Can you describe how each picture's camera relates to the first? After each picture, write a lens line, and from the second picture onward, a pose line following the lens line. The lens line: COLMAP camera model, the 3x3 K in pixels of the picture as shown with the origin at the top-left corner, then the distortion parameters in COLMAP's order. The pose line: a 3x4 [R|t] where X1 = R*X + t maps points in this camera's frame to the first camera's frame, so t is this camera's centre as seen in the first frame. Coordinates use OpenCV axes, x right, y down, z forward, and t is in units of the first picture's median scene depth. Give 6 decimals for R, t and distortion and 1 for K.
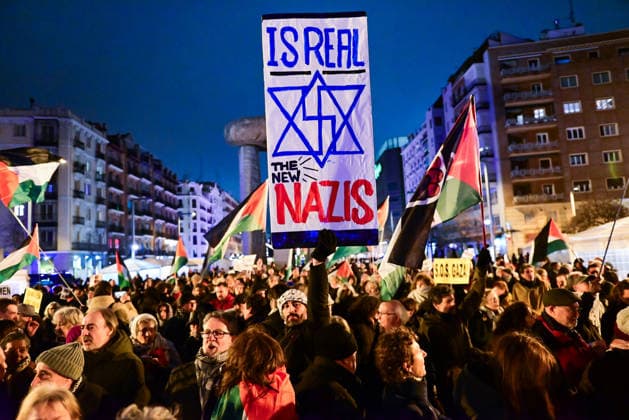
lens RADIAL K [[451.5, 0, 314.5], [0, 451.5, 210.0], [0, 0, 1]] dist [-0.001336, -0.000385]
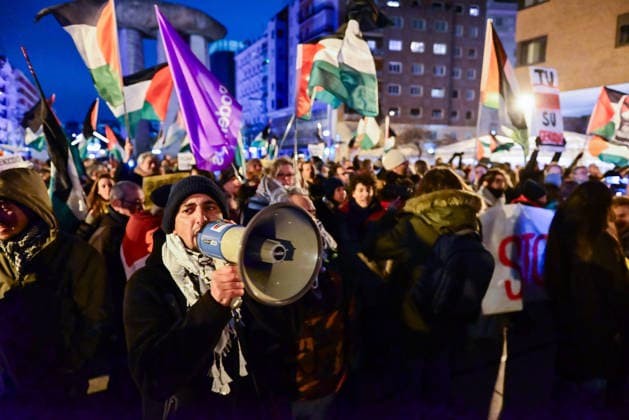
lens RADIAL K [[442.0, 0, 314.5], [0, 442.0, 210.0], [0, 0, 1]] dist [0.000135, -0.001360]
pose [[0.890935, 0.012107, 0.453969, -0.144286], [-0.107347, 0.976930, 0.184619, 0.010439], [-0.441261, -0.213216, 0.871681, -0.039656]]
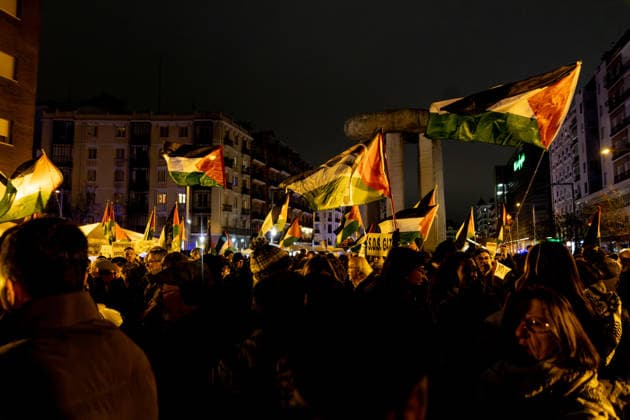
lens RADIAL K [[452.2, 0, 315.0], [0, 452.2, 210.0], [0, 0, 1]] dist [-0.001336, -0.000385]
pose [[0.950393, 0.020294, -0.310389, 0.045424], [-0.014442, 0.999672, 0.021142, 0.000690], [0.310716, -0.015611, 0.950374, -0.029060]]
